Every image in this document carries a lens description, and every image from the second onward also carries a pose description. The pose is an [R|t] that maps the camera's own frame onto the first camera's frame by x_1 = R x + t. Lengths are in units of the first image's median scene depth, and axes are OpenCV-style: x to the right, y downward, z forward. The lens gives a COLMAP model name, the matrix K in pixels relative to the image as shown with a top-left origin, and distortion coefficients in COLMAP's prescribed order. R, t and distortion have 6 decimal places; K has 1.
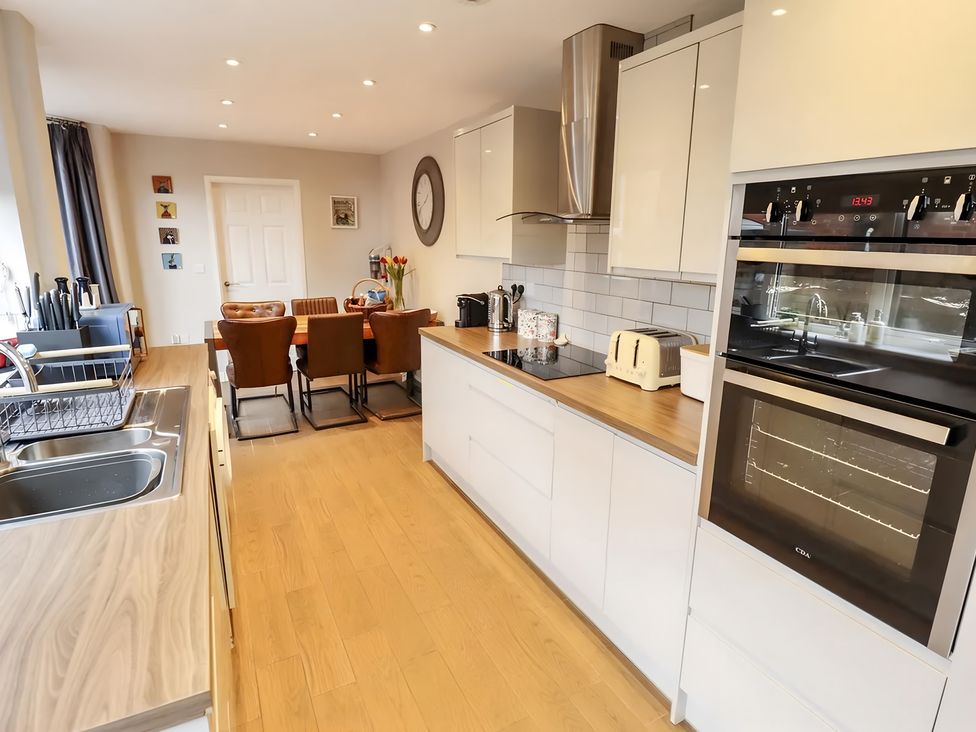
lens RADIAL K [[513.3, 0, 490.9], [0, 513.3, 359.7], [0, 0, 1]] dist [0.003468, -0.014594]
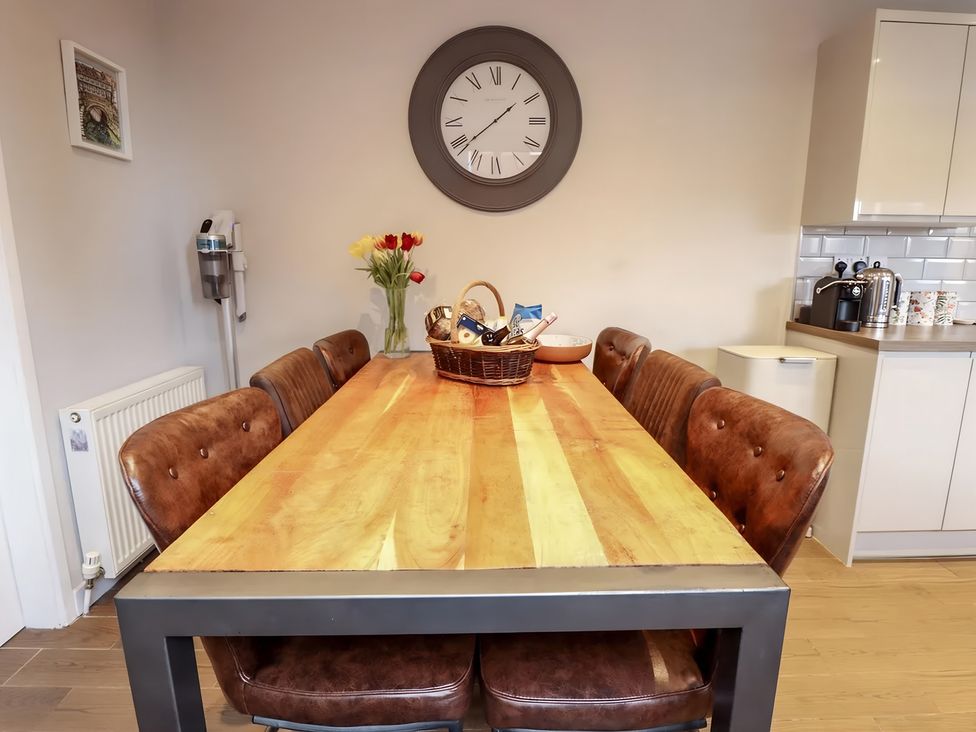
lens RADIAL K [[521.9, 0, 503.9], [0, 521.9, 361.9], [0, 0, 1]] dist [0.001721, -0.017090]
pose [[0.453764, -0.180437, 0.872663, -0.854088], [0.205318, 0.974108, 0.094652, -0.181881], [-0.867146, 0.136224, 0.479062, 1.114309]]
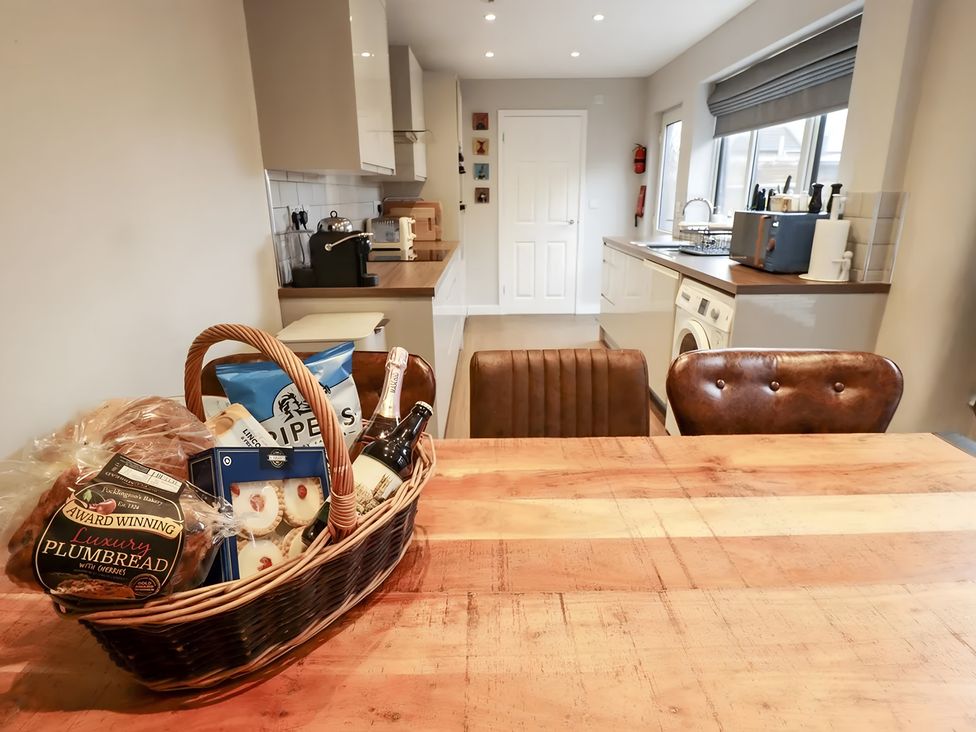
lens RADIAL K [[525.4, 0, 489.0], [0, 525.4, 350.8], [0, 0, 1]] dist [0.000991, -0.015819]
pose [[-0.882853, -0.140064, 0.448277, -0.499487], [0.104265, 0.872222, 0.477868, -0.292908], [-0.457929, 0.468626, -0.755441, 1.510575]]
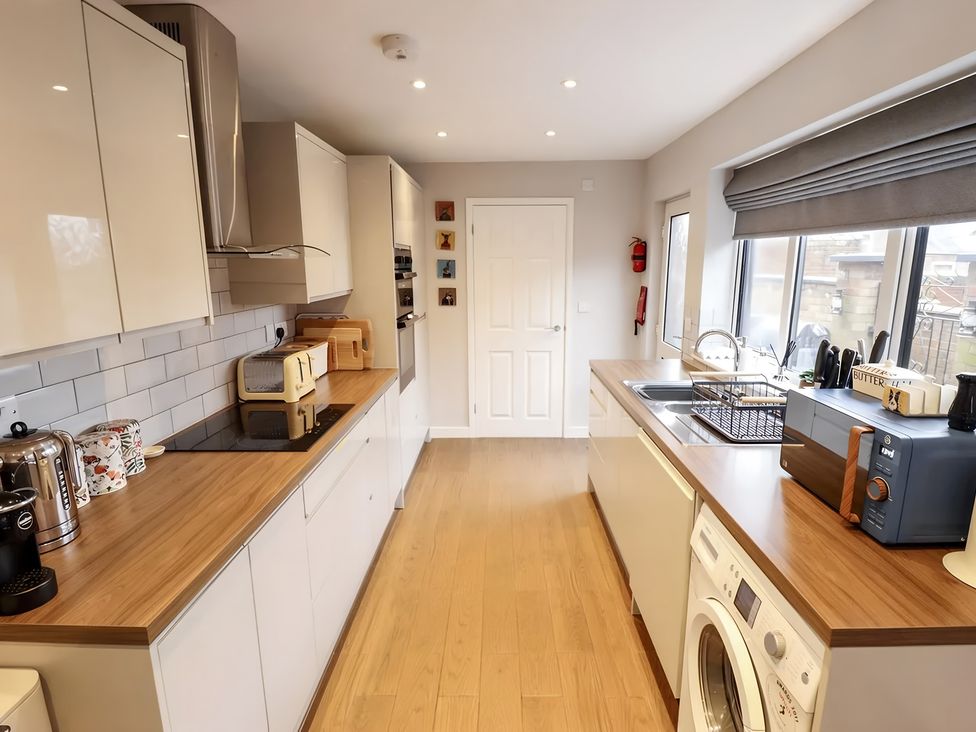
lens RADIAL K [[513.3, 0, 490.9], [0, 513.3, 359.7], [0, 0, 1]] dist [0.003468, -0.014594]
pose [[-0.870799, -0.100823, 0.481190, -0.426136], [0.105844, 0.917349, 0.383755, -0.282122], [-0.480110, 0.385105, -0.788155, 1.096205]]
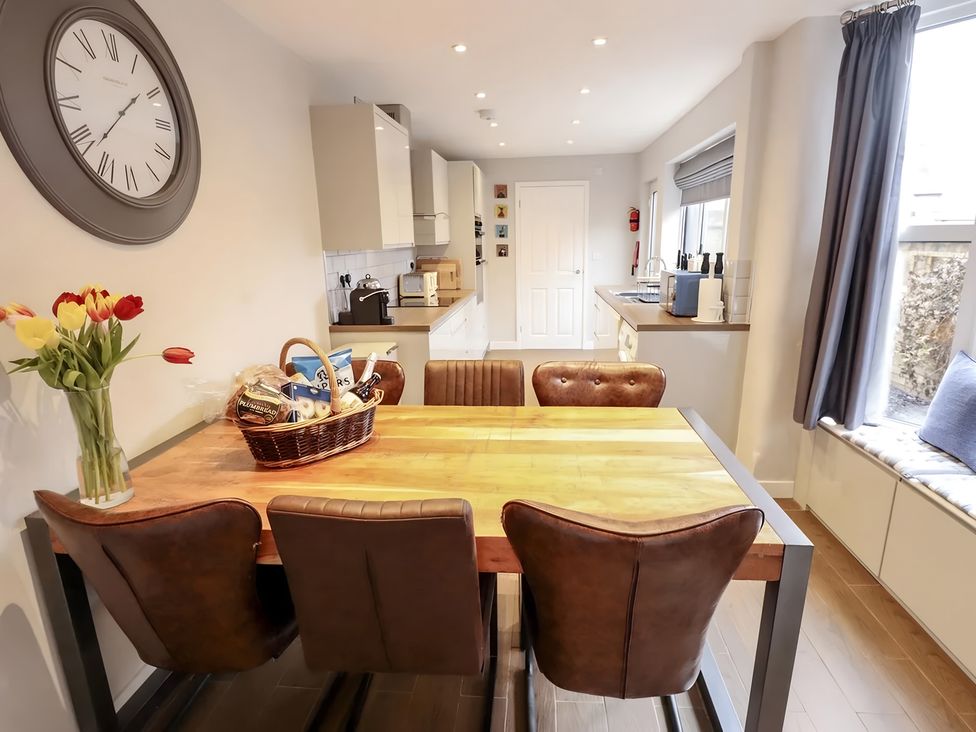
lens RADIAL K [[513.3, 0, 490.9], [0, 513.3, 359.7], [0, 0, 1]] dist [0.003468, -0.014594]
pose [[-0.831358, -0.124745, 0.541556, -0.750821], [0.136138, 0.899076, 0.416088, -0.380107], [-0.538804, 0.419645, -0.730471, 1.672961]]
